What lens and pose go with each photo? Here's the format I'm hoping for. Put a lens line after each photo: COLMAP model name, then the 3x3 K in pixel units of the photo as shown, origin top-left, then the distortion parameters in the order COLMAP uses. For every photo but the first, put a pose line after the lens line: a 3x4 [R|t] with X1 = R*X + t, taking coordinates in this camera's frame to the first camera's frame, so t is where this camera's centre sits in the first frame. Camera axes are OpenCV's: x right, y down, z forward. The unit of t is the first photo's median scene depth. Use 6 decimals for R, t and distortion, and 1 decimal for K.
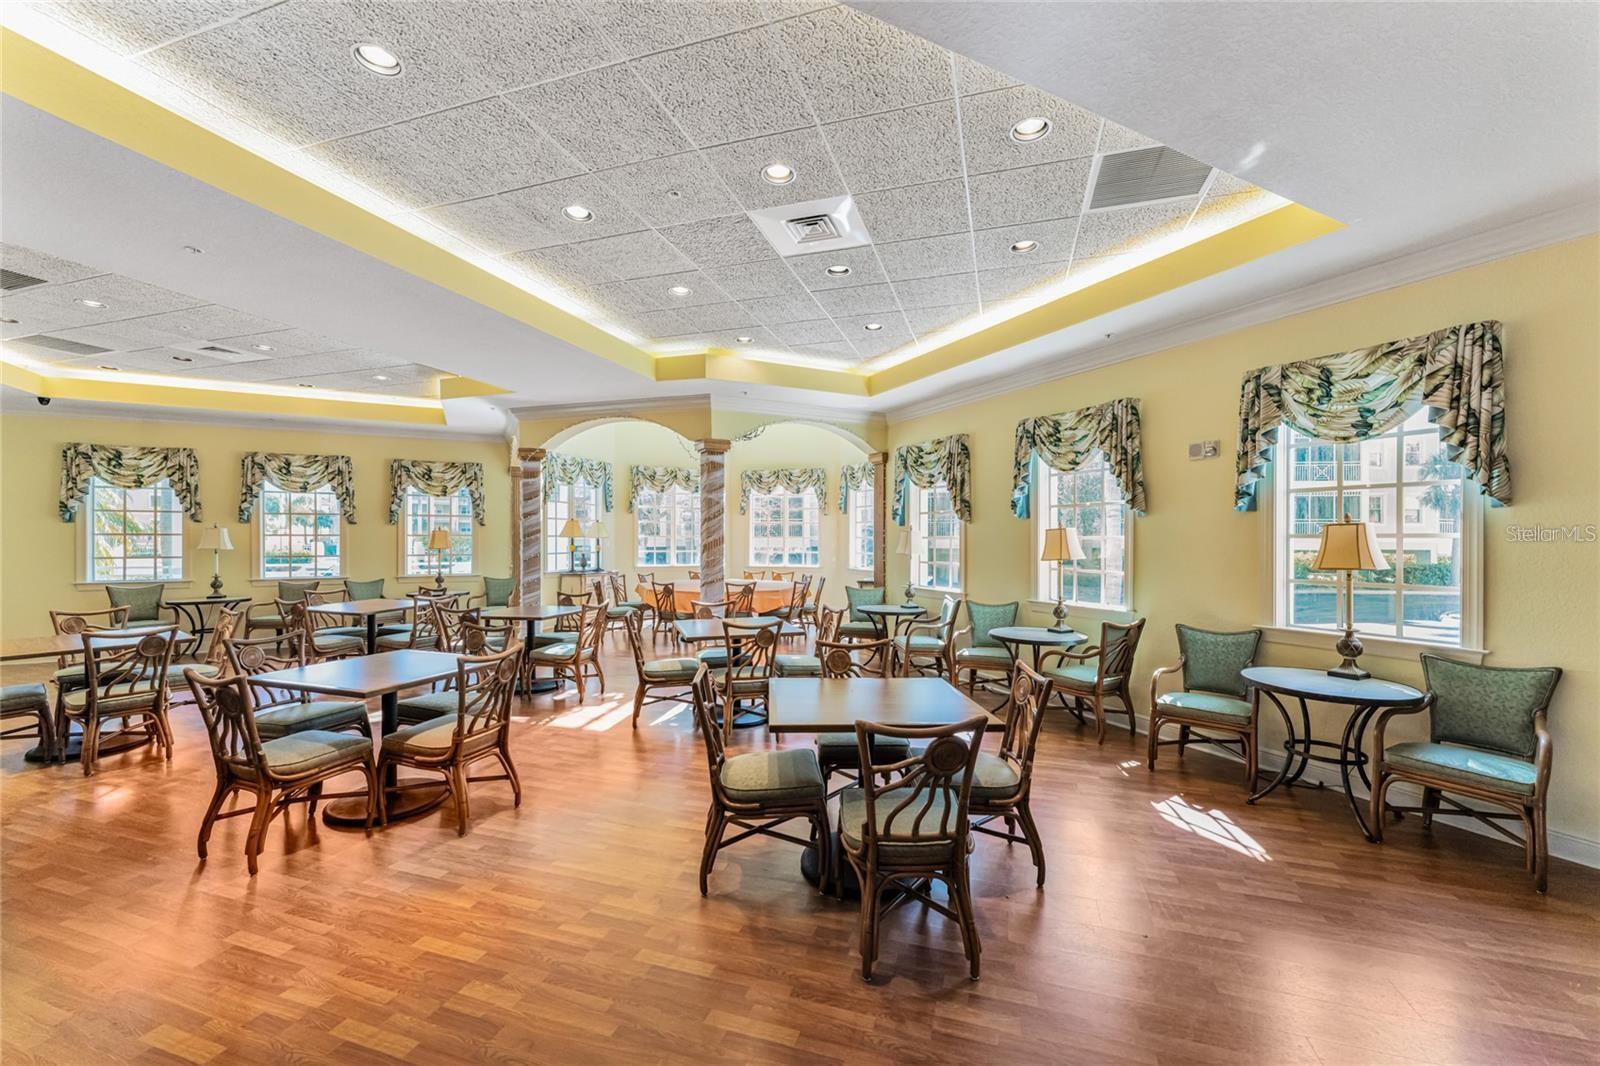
lens RADIAL K [[640.5, 0, 798.0], [0, 640.5, 535.8], [0, 0, 1]] dist [0.001133, 0.000010]
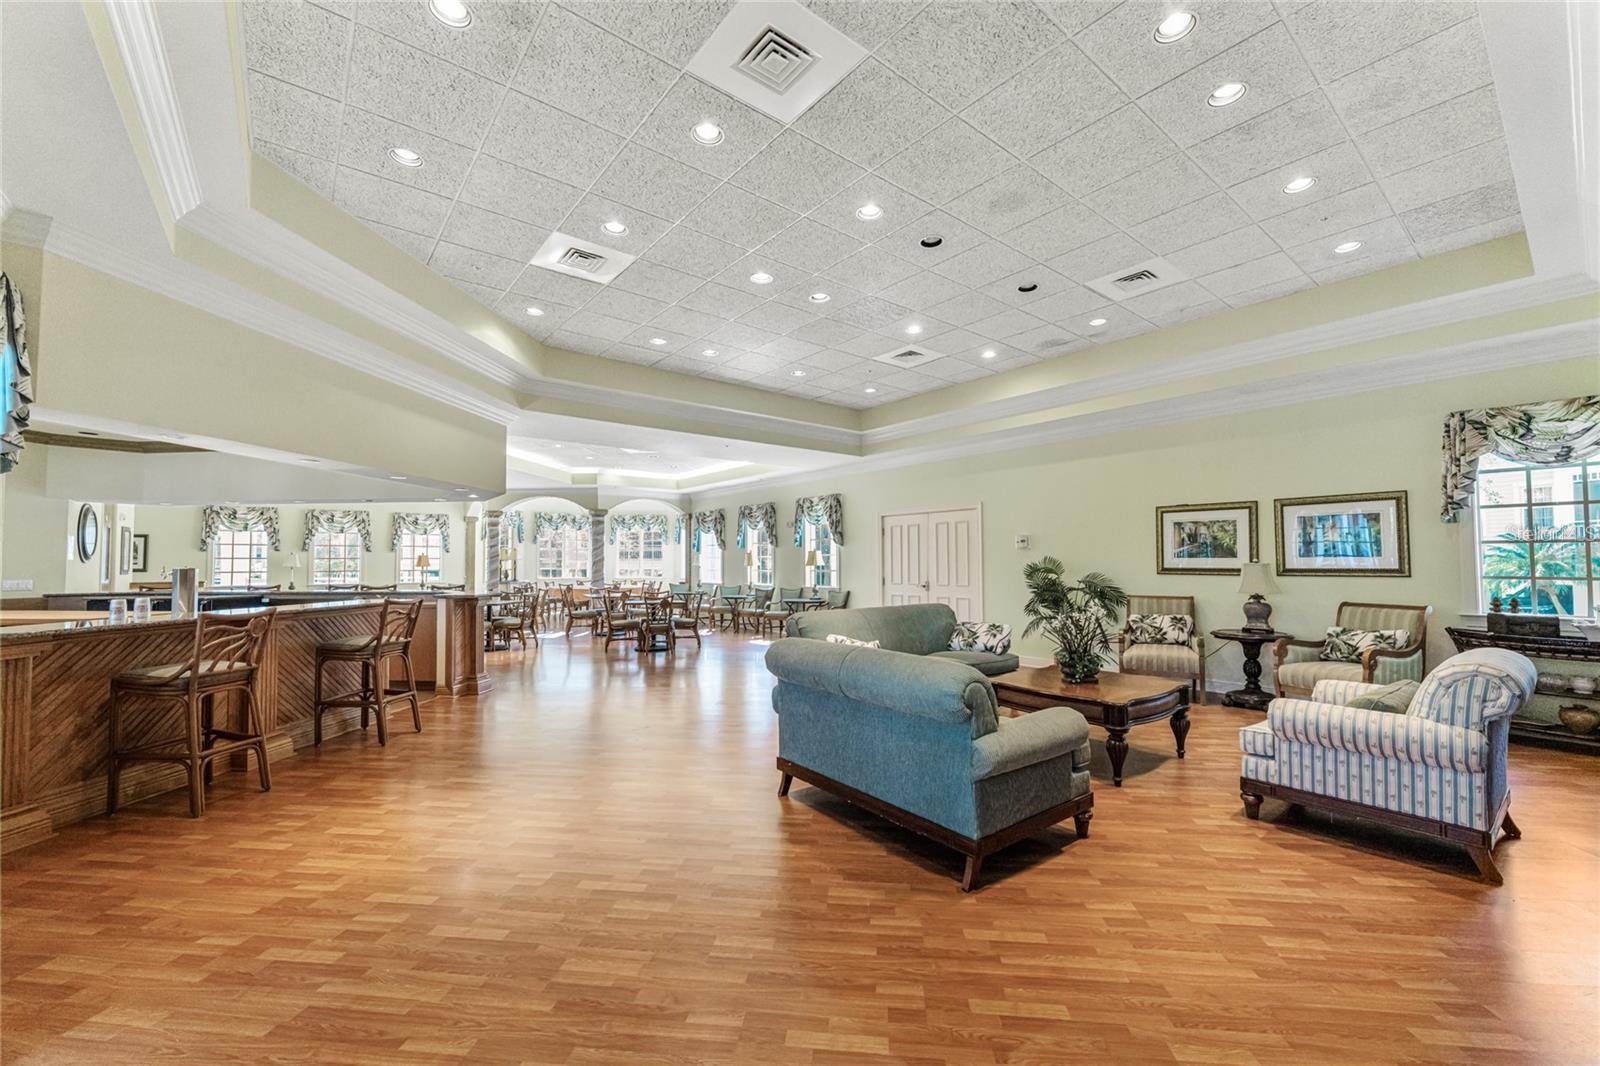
lens RADIAL K [[640.5, 0, 801.7], [0, 640.5, 544.7], [0, 0, 1]] dist [0.001133, 0.000010]
pose [[0.977696, -0.000800, 0.210025, 0.060636], [0.005863, 0.999707, -0.023484, 0.010585], [-0.209944, 0.024191, 0.977414, -0.989766]]
